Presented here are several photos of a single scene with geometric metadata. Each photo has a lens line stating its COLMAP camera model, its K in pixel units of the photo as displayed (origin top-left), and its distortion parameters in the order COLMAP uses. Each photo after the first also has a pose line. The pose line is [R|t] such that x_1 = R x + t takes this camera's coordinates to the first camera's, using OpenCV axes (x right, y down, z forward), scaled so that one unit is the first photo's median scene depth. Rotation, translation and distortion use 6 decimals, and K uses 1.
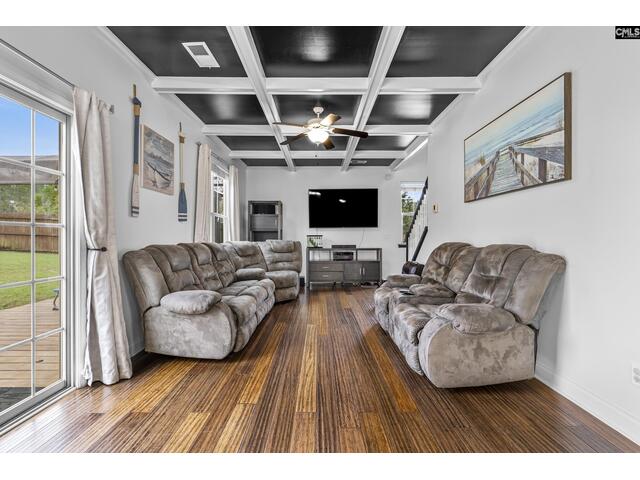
lens RADIAL K [[296.1, 0, 319.3], [0, 296.1, 239.6], [0, 0, 1]] dist [-0.008461, 0.000514]
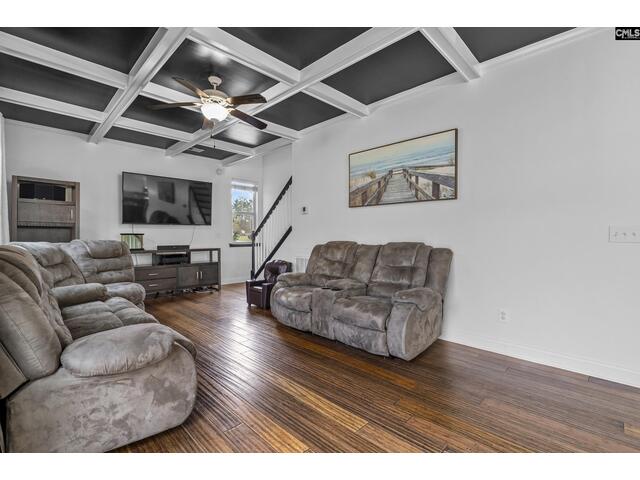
lens RADIAL K [[296.1, 0, 319.6], [0, 296.1, 238.9], [0, 0, 1]] dist [-0.008461, 0.000514]
pose [[0.700484, -0.003853, 0.713658, -0.486392], [0.003142, 0.999992, 0.002315, -0.001515], [-0.713661, 0.000621, 0.700491, 0.279860]]
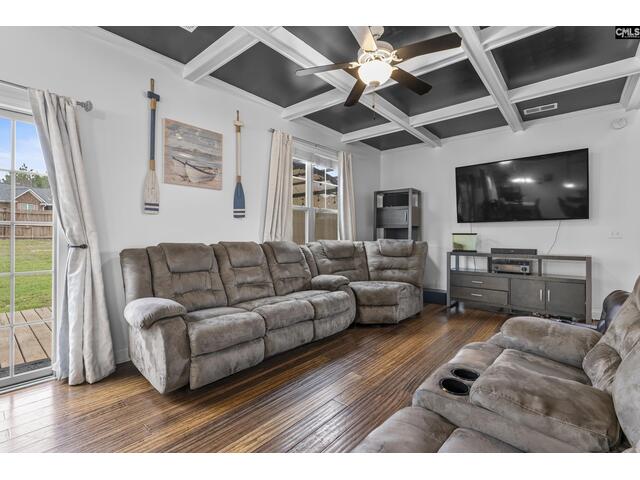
lens RADIAL K [[296.1, 0, 318.2], [0, 296.1, 235.2], [0, 0, 1]] dist [-0.008461, 0.000514]
pose [[0.753112, 0.003107, -0.657885, 0.398496], [-0.009606, 0.999934, -0.006274, -0.004936], [0.657822, 0.011045, 0.753092, 0.578779]]
